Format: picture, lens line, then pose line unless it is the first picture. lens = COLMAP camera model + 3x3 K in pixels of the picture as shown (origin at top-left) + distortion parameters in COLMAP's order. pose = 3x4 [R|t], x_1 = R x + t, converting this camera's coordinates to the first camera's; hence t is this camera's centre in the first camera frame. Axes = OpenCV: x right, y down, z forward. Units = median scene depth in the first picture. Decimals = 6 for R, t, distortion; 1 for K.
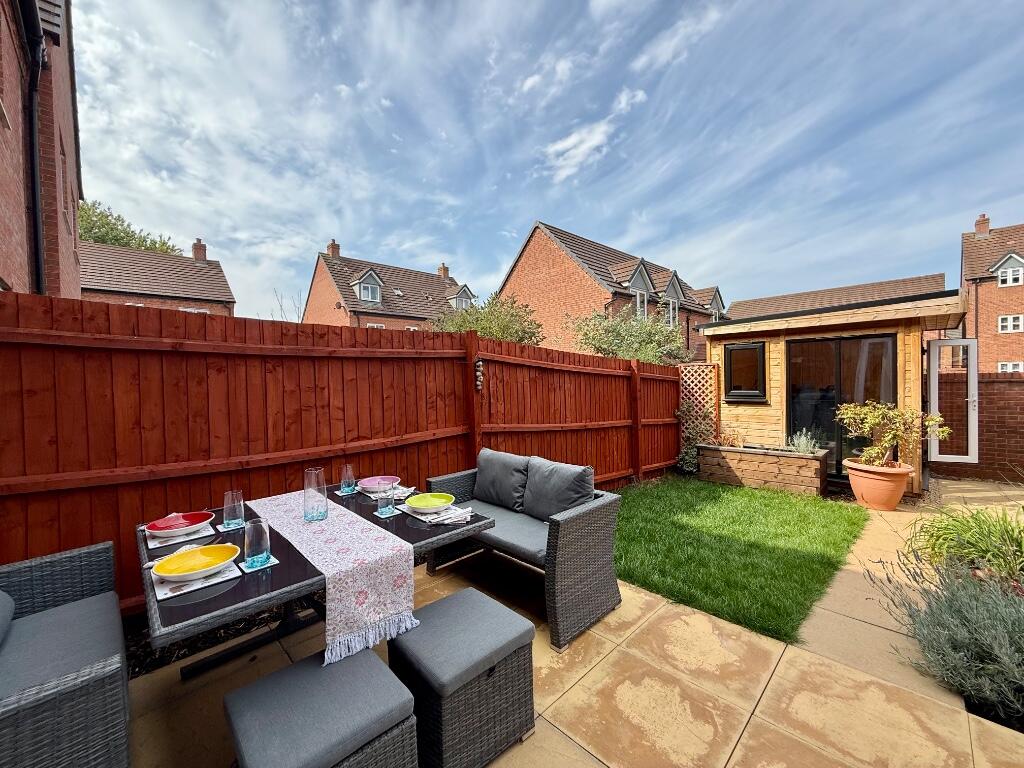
lens RADIAL K [[407.9, 0, 507.7], [0, 407.9, 387.0], [0, 0, 1]] dist [0.000699, 0.000266]
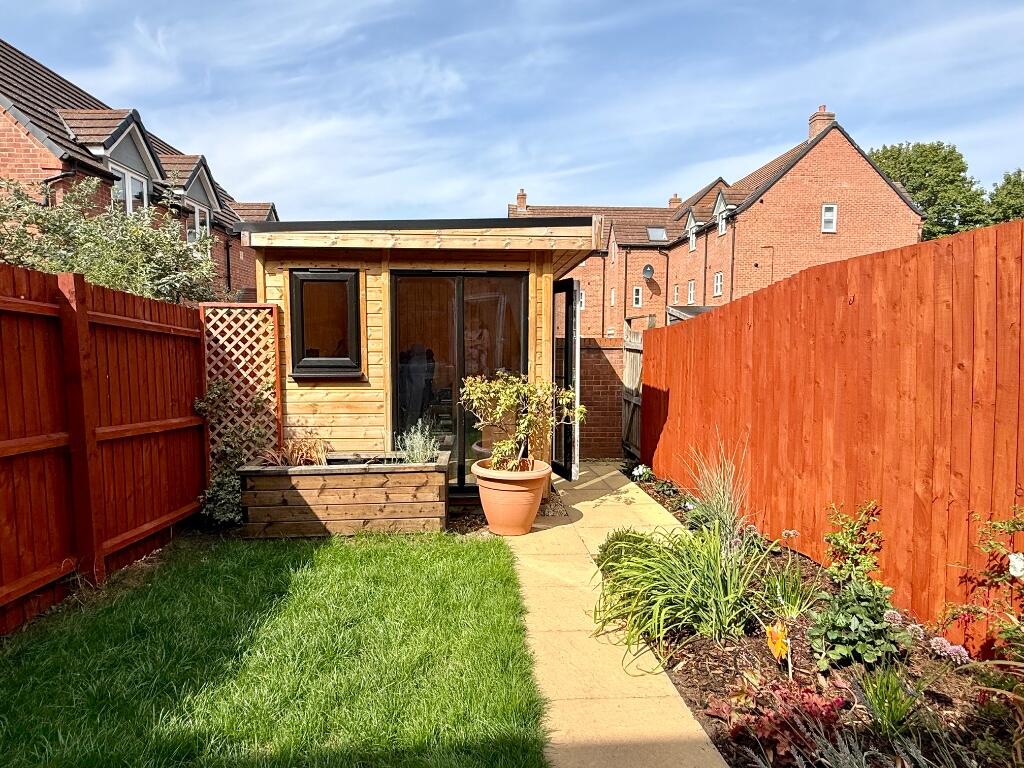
lens RADIAL K [[570.6, 0, 512.0], [0, 570.6, 384.0], [0, 0, 1]] dist [0.004285, 0.001291]
pose [[0.647211, -0.033430, 0.761578, 0.153851], [0.000441, 0.999054, 0.043479, 0.011003], [-0.762311, -0.027805, 0.646613, 0.307344]]
